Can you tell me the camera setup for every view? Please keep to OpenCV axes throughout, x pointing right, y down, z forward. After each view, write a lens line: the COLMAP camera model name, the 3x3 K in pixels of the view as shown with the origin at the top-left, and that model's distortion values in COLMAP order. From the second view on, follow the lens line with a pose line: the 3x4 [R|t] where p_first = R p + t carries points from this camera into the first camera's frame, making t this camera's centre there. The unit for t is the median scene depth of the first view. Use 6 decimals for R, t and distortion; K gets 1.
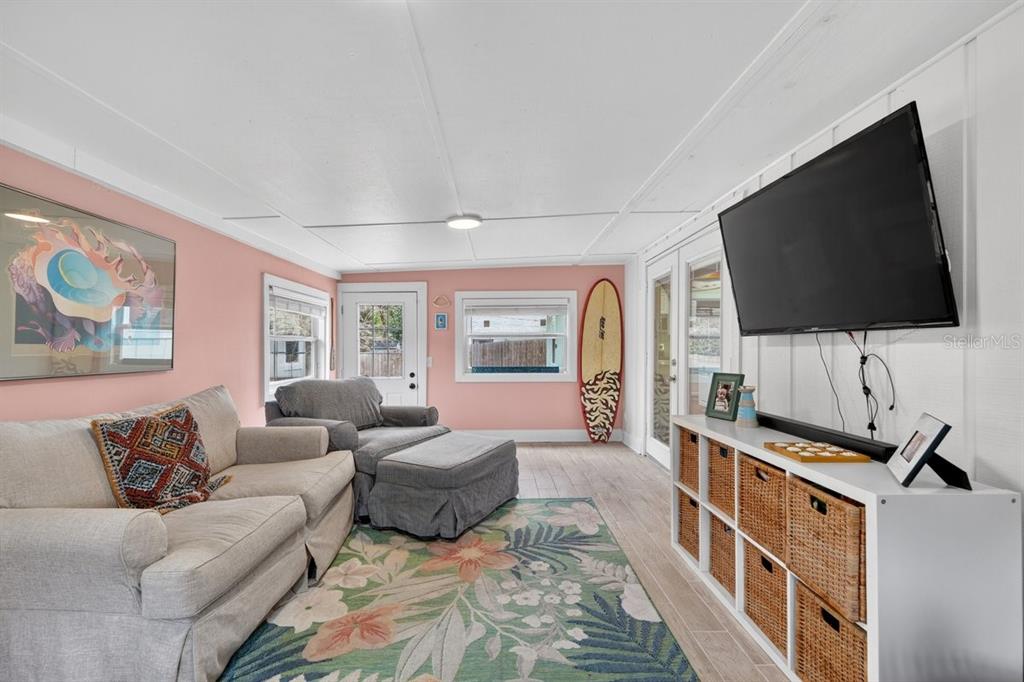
lens RADIAL K [[478.6, 0, 512.0], [0, 478.6, 341.0], [0, 0, 1]] dist [-0.003831, -0.000492]
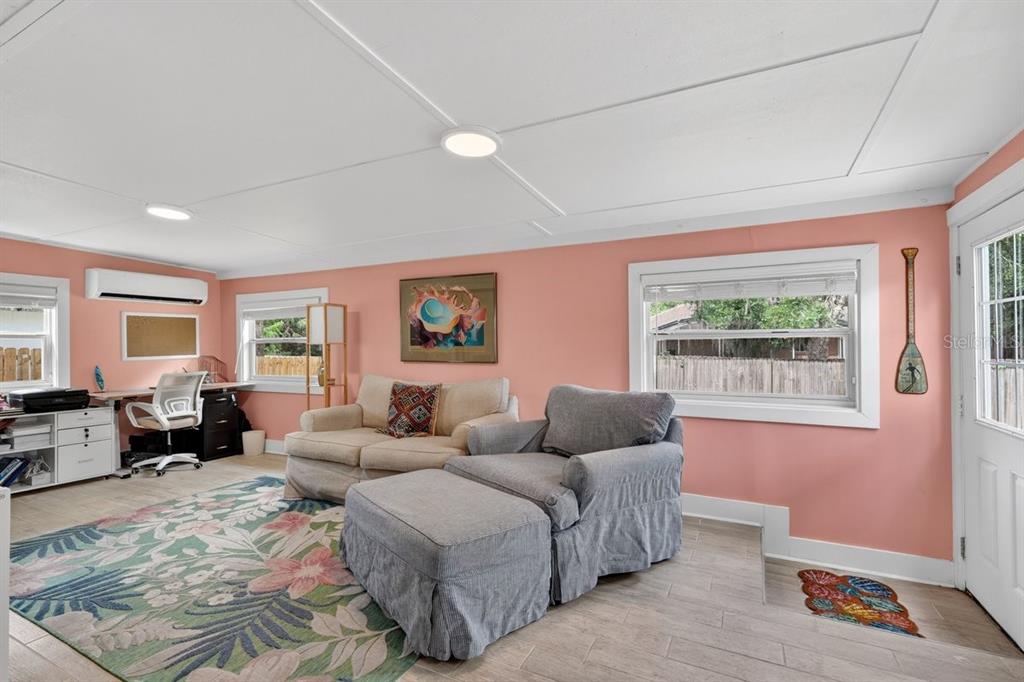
lens RADIAL K [[478.6, 0, 512.0], [0, 478.6, 341.0], [0, 0, 1]] dist [-0.003831, -0.000492]
pose [[-0.485179, 0.003135, -0.874410, 0.642225], [0.021318, 0.999739, -0.008244, 0.009977], [0.874155, -0.022641, -0.485119, 2.160377]]
